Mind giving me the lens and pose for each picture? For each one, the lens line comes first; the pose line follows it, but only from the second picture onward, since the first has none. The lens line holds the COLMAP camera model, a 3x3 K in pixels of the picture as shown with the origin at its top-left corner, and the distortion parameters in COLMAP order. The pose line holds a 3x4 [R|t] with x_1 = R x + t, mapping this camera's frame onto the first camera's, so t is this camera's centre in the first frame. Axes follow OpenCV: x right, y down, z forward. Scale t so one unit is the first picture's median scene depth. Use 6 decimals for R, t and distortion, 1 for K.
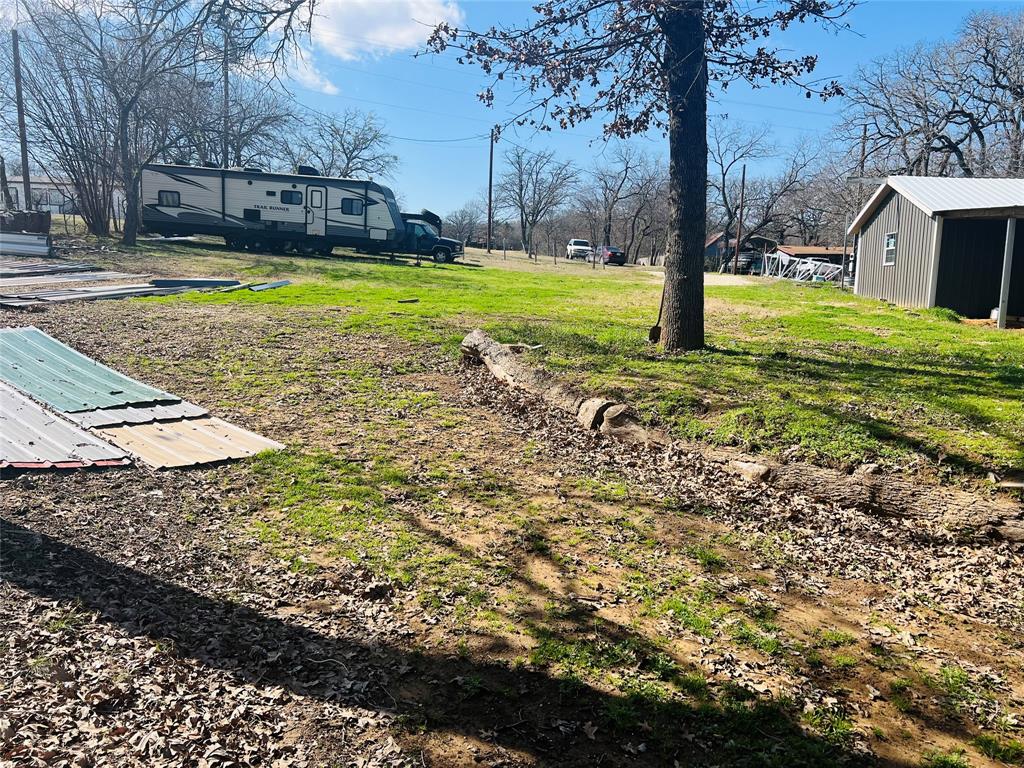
lens RADIAL K [[777.4, 0, 510.5], [0, 777.4, 382.8], [0, 0, 1]] dist [0.005372, -0.003741]
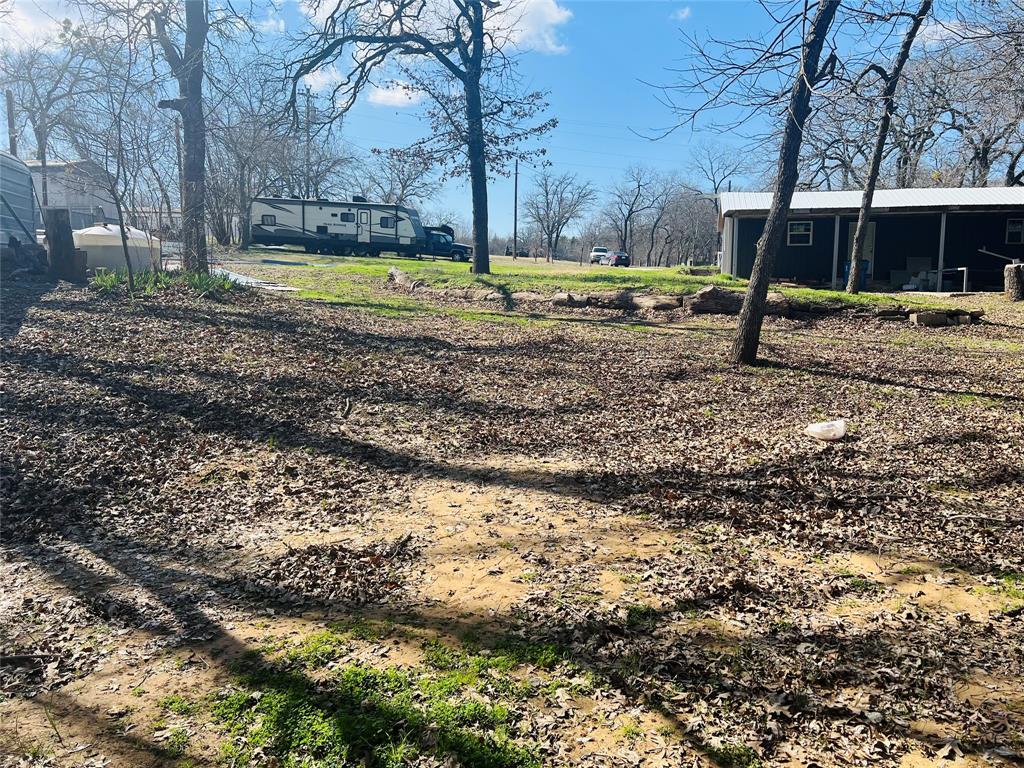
lens RADIAL K [[777.4, 0, 510.2], [0, 777.4, 381.8], [0, 0, 1]] dist [0.005372, -0.003741]
pose [[0.994342, -0.005198, -0.106096, 0.182687], [0.002803, 0.999738, -0.022713, 0.110172], [0.106186, 0.022287, 0.994096, -0.436707]]
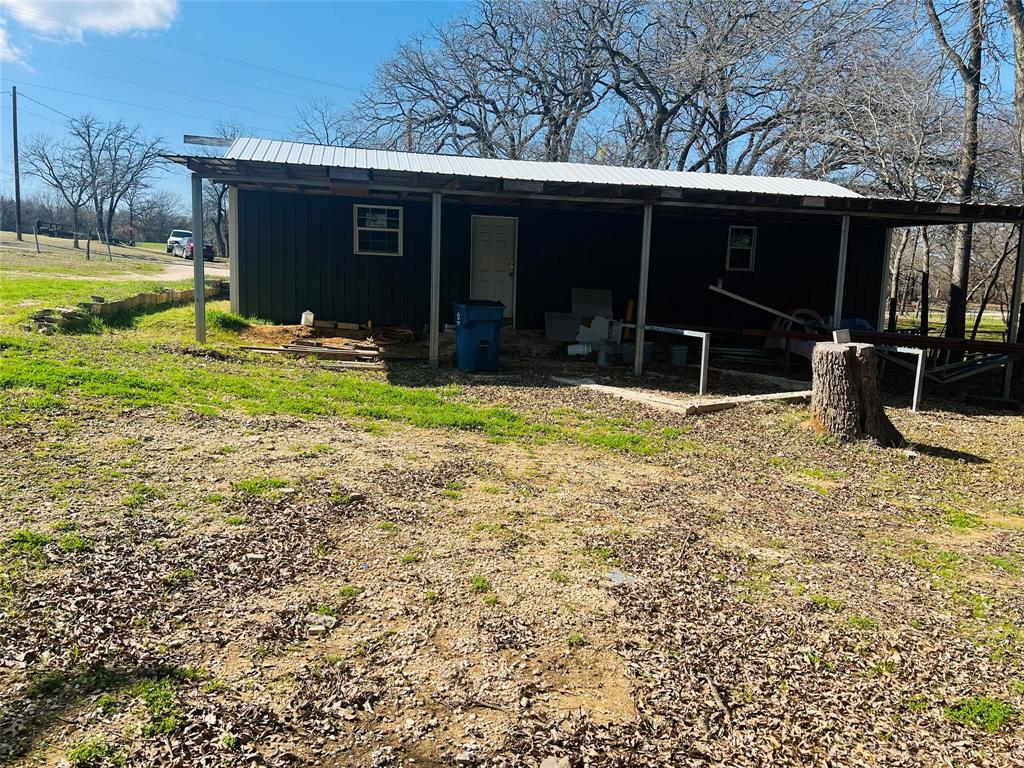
lens RADIAL K [[777.4, 0, 511.7], [0, 777.4, 385.4], [0, 0, 1]] dist [0.005372, -0.003741]
pose [[0.950948, -0.028286, 0.308054, 0.391889], [0.028303, 0.999590, 0.004414, -0.014677], [-0.308053, 0.004522, 0.951359, 0.150512]]
